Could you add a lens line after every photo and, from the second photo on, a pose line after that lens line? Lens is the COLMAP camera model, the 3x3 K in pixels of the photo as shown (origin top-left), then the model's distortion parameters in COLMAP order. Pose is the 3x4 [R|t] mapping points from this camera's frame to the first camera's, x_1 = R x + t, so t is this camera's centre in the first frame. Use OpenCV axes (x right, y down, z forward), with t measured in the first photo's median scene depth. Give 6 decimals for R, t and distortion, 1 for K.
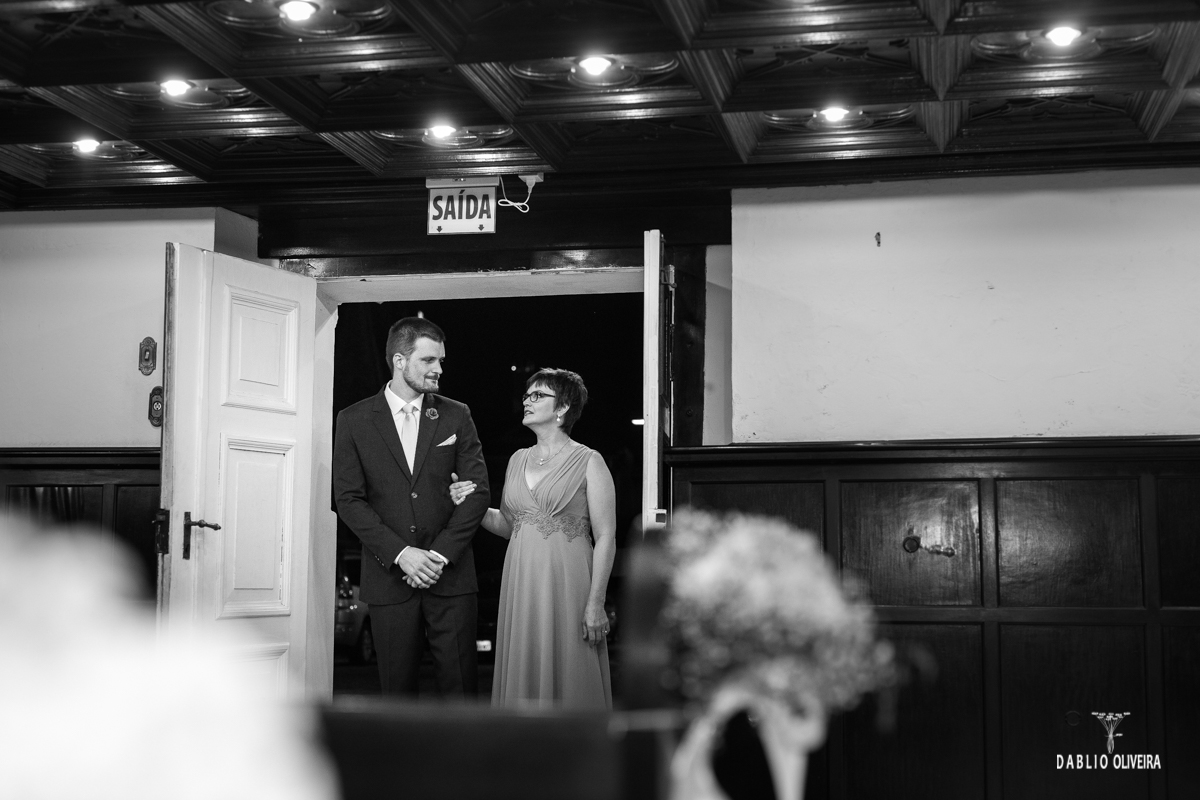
lens RADIAL K [[1674.8, 0, 620.3], [0, 1674.8, 397.5], [0, 0, 1]] dist [0.026218, 0.000000]
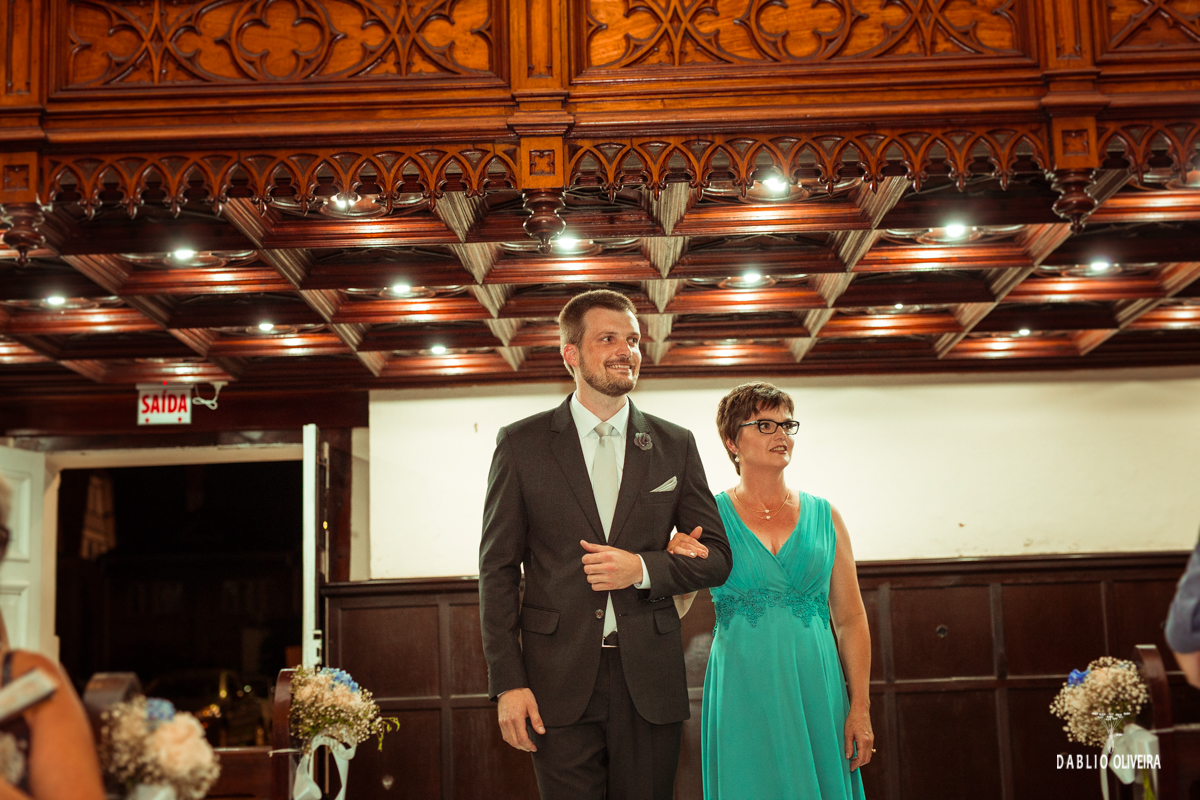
lens RADIAL K [[1674.8, 0, 582.4], [0, 1674.8, 395.1], [0, 0, 1]] dist [0.026218, 0.000000]
pose [[0.985685, -0.008075, 0.168405, 0.007819], [0.017000, 0.998522, -0.051621, -0.046876], [-0.167739, 0.053745, 0.984365, -0.363469]]
